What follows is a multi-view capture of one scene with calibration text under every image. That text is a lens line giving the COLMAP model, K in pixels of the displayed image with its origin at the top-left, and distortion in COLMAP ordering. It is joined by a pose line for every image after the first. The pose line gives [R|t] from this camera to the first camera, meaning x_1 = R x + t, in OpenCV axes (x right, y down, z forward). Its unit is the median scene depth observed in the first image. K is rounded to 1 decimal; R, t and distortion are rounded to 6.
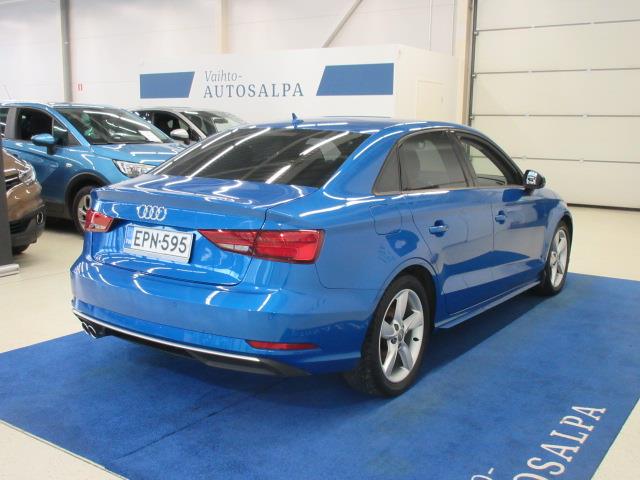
lens RADIAL K [[679.3, 0, 322.4], [0, 679.3, 240.6], [0, 0, 1]] dist [-0.007724, 0.000000]
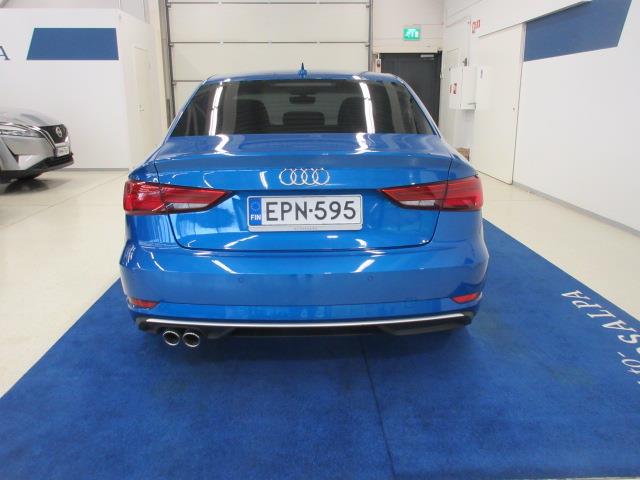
lens RADIAL K [[556.2, 0, 321.7], [0, 556.2, 239.9], [0, 0, 1]] dist [0.004131, -0.000590]
pose [[0.800871, -0.167150, 0.575036, -0.629793], [0.117035, 0.985426, 0.123441, -0.046304], [-0.587288, -0.031561, 0.808762, 0.434515]]
